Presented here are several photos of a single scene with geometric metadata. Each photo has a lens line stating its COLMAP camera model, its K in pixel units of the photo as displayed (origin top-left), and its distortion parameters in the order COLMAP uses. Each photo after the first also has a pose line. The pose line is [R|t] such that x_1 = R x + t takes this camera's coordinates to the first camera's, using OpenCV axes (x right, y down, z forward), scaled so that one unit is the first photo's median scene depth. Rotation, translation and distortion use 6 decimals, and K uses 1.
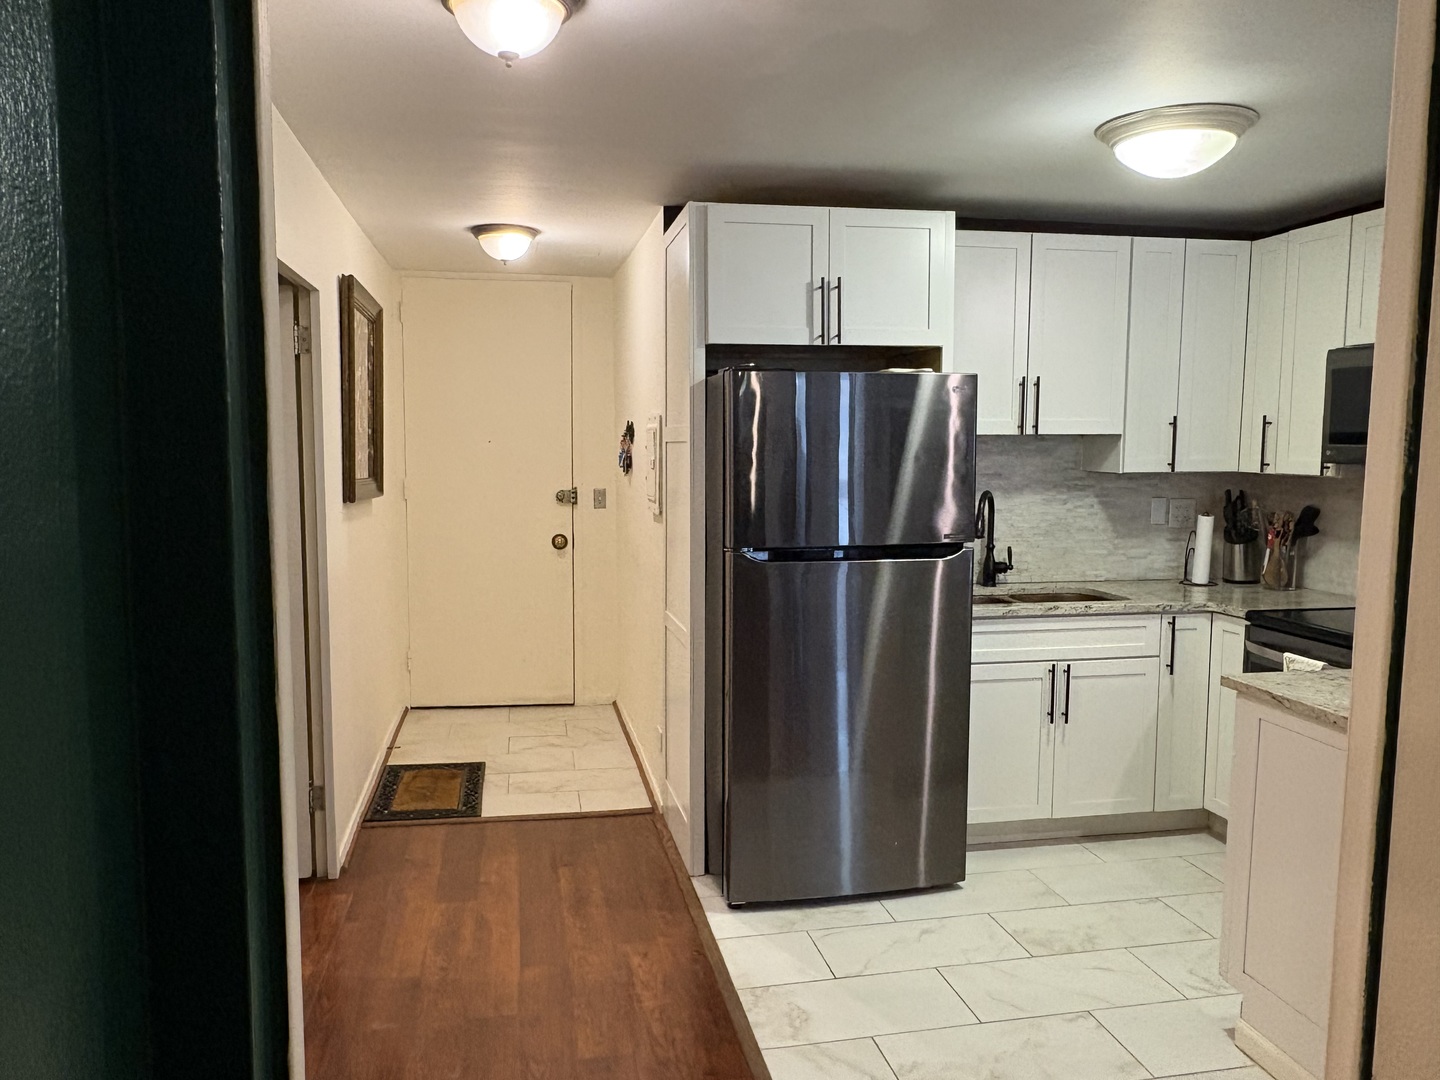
lens RADIAL K [[1066.4, 0, 713.7], [0, 1066.4, 550.2], [0, 0, 1]] dist [-0.003214, -0.001090]
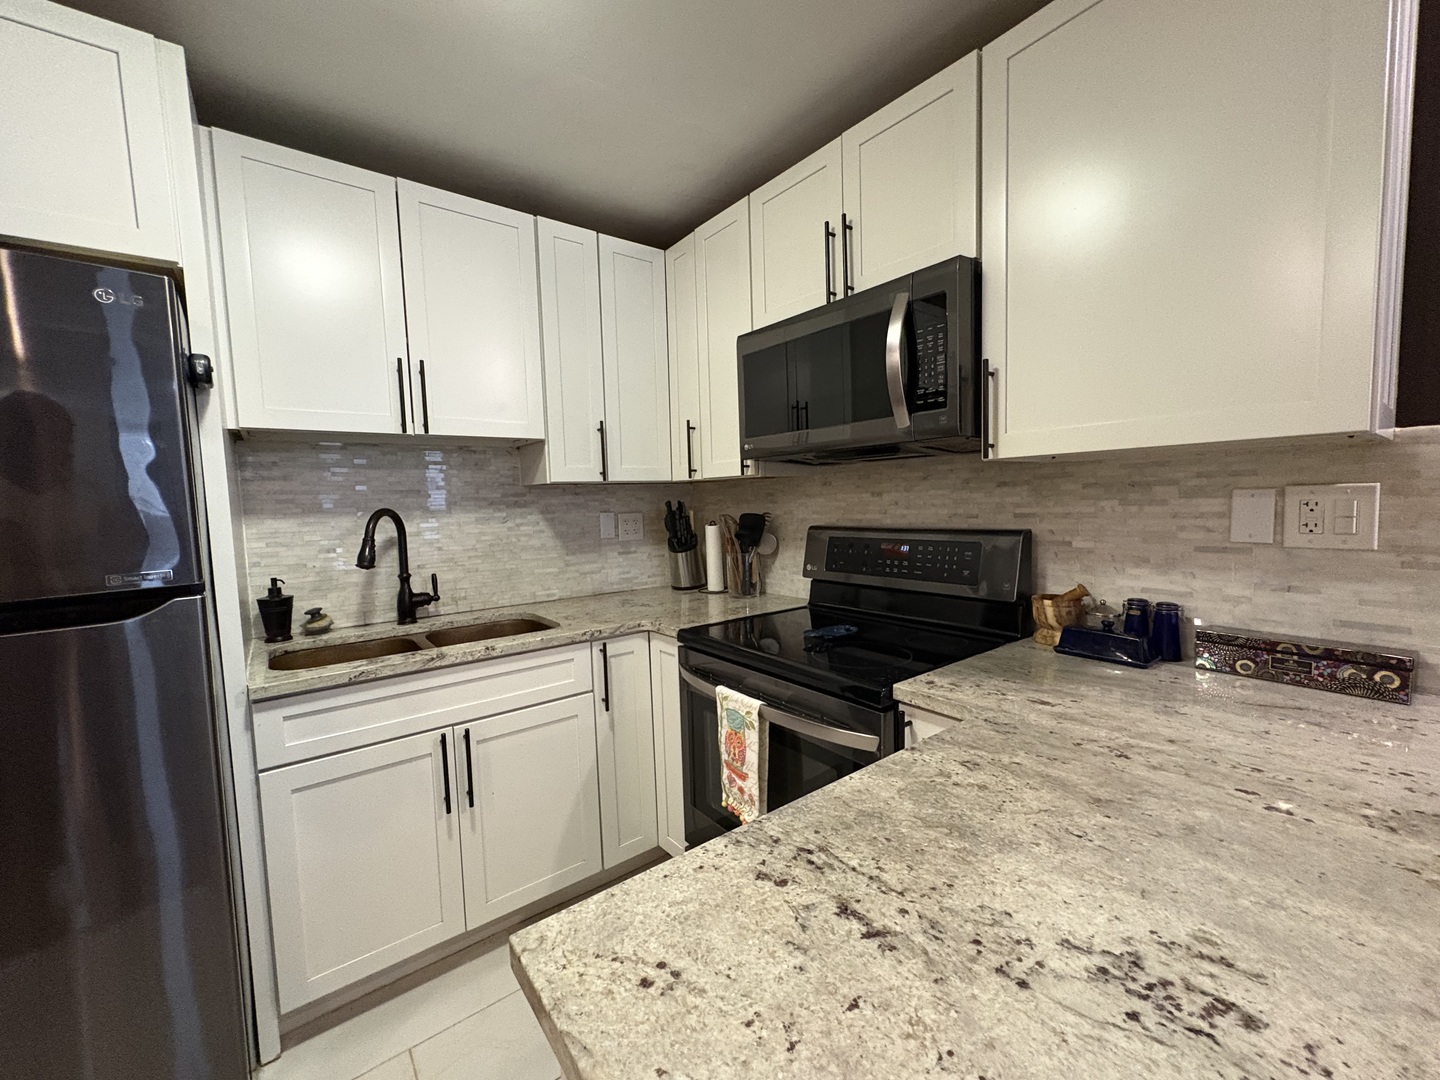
lens RADIAL K [[572.5, 0, 720.8], [0, 572.5, 541.4], [0, 0, 1]] dist [0.000028, -0.000018]
pose [[0.894376, -0.061179, 0.443112, 0.299526], [0.077656, 0.996797, -0.019117, -0.002953], [-0.440523, 0.051508, 0.896262, 0.512995]]
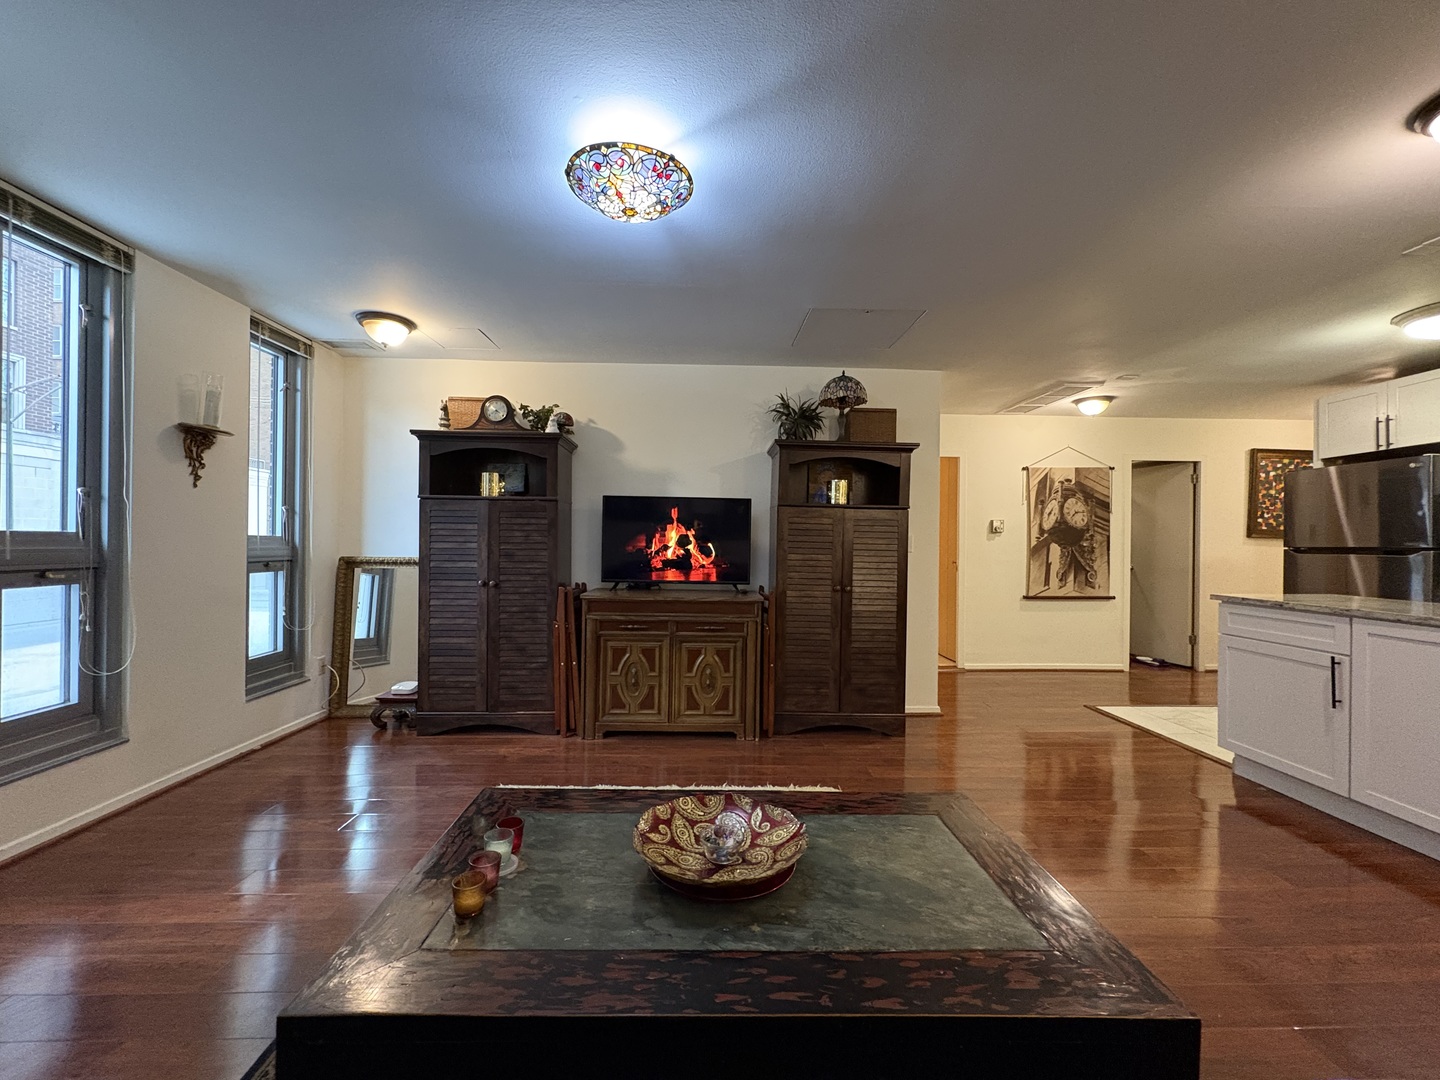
lens RADIAL K [[573.1, 0, 720.2], [0, 573.1, 541.0], [0, 0, 1]] dist [0.000318, 0.000443]
pose [[-0.150965, -0.007438, -0.988511, 1.154449], [-0.112652, 0.993587, 0.009728, 0.088665], [0.982099, 0.112826, -0.150835, -0.023400]]
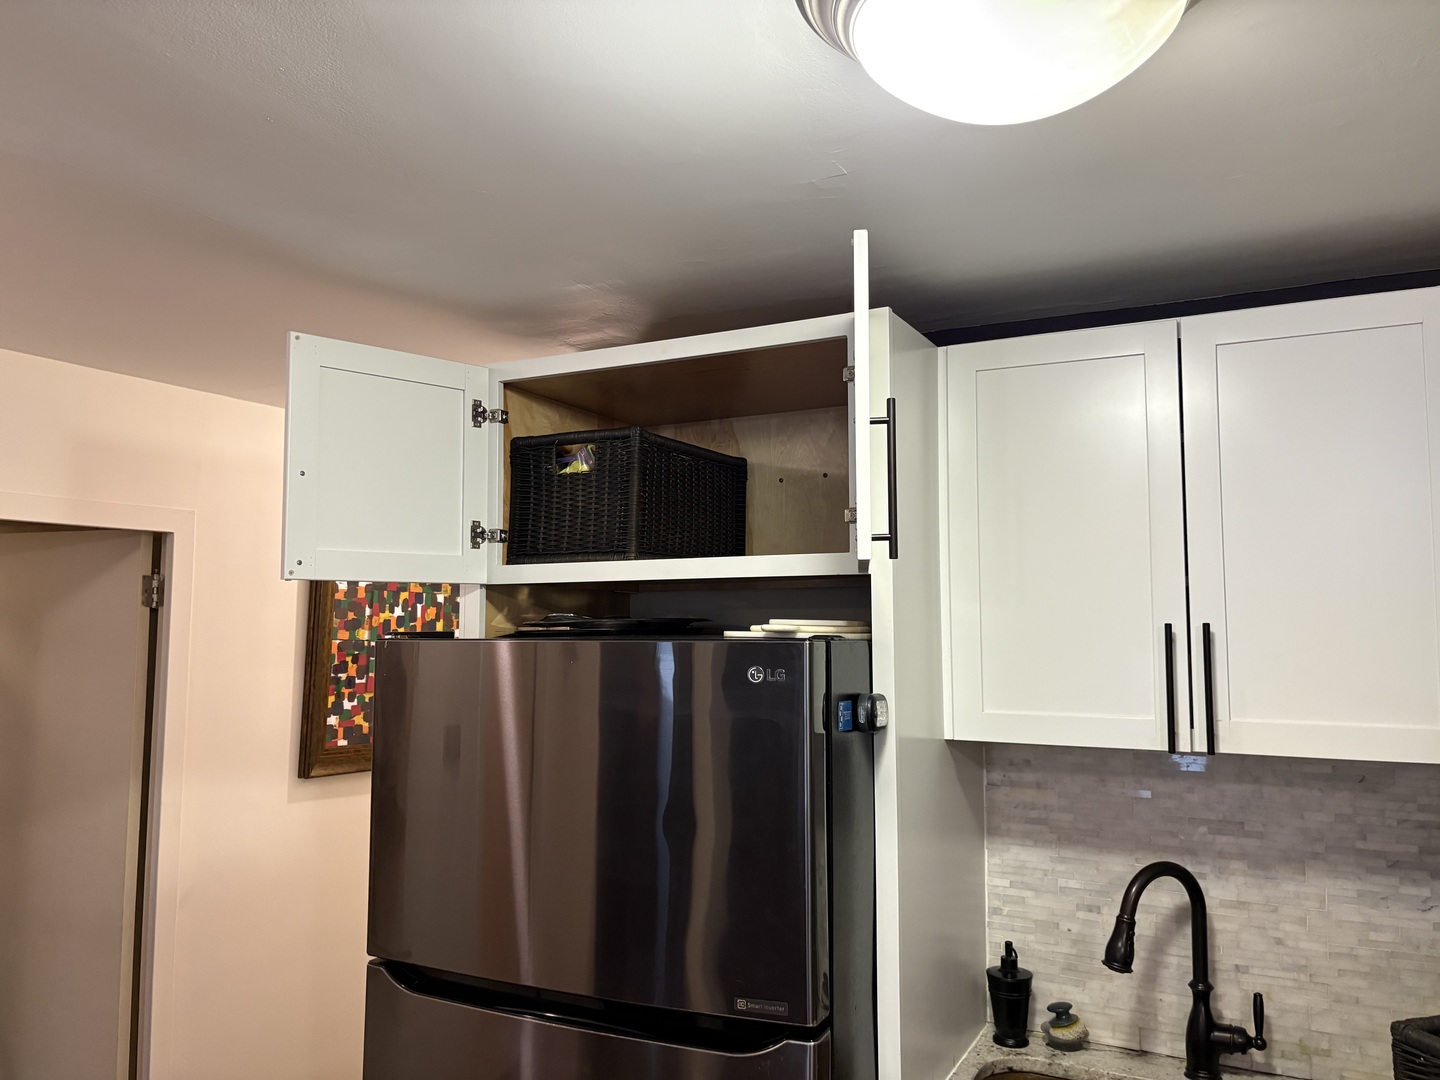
lens RADIAL K [[1091.6, 0, 709.4], [0, 1091.6, 542.6], [0, 0, 1]] dist [0.059897, -0.082435]
pose [[0.780361, -0.045503, -0.623672, 0.419651], [-0.066345, 0.985695, -0.154930, -0.109025], [0.621800, 0.162279, 0.766179, 0.504604]]
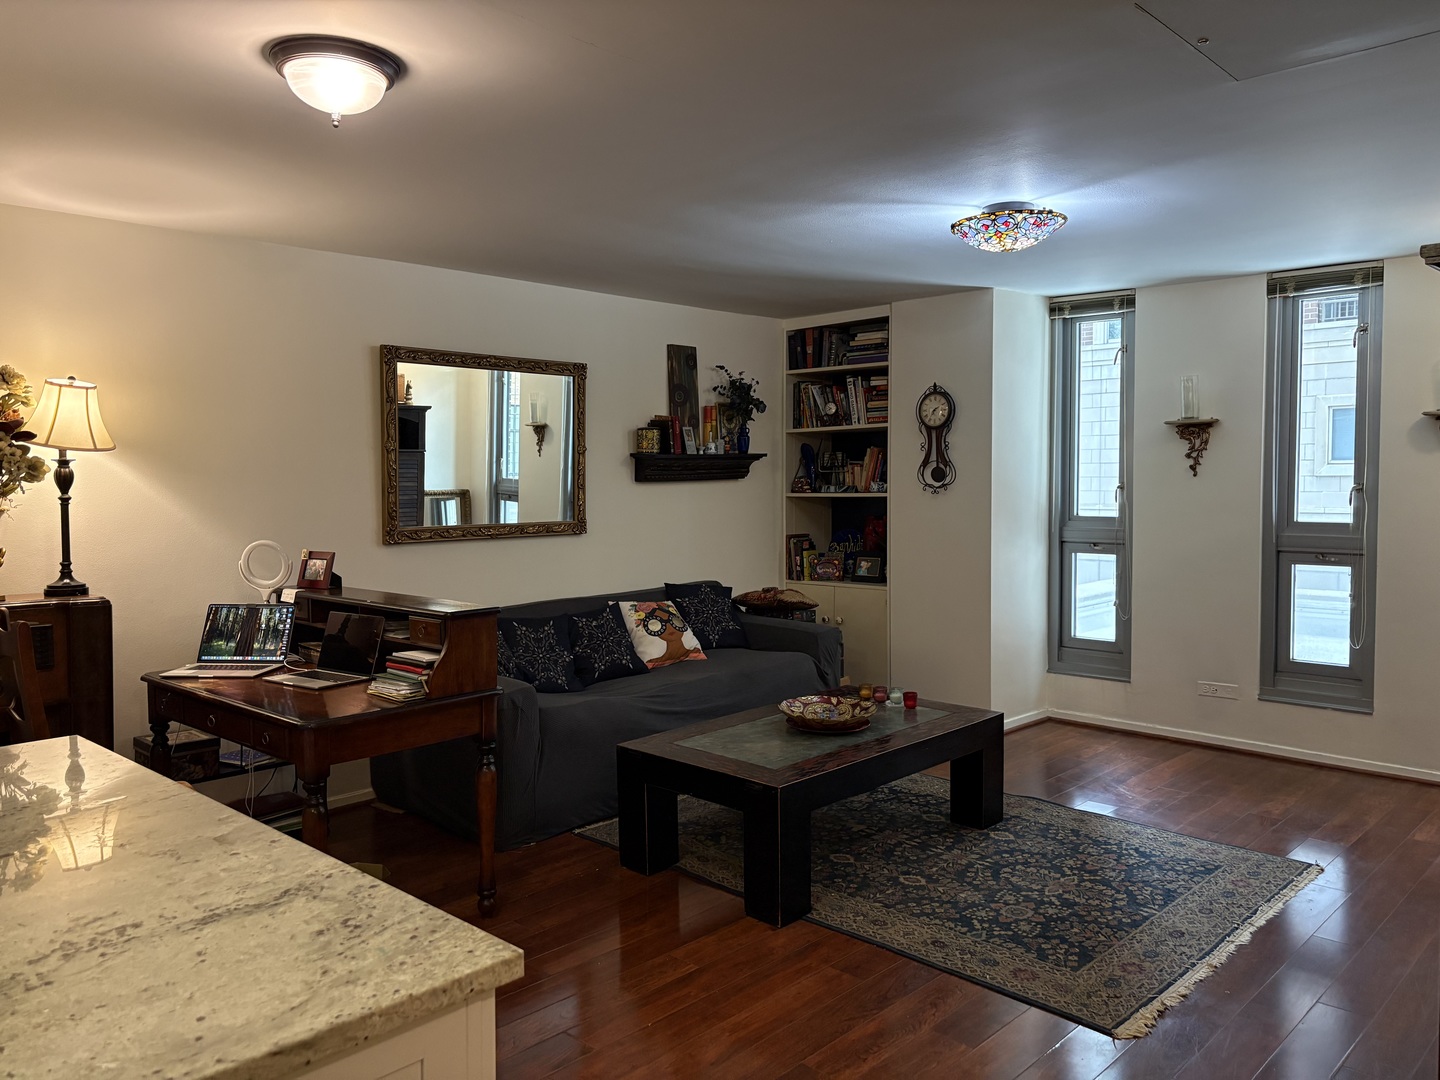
lens RADIAL K [[1083.2, 0, 714.1], [0, 1083.2, 531.1], [0, 0, 1]] dist [0.091953, -0.170024]
pose [[-0.575640, -0.043004, 0.816572, 0.081863], [0.087572, 0.989631, 0.113851, -0.044565], [-0.813000, 0.137047, -0.565905, 0.592517]]
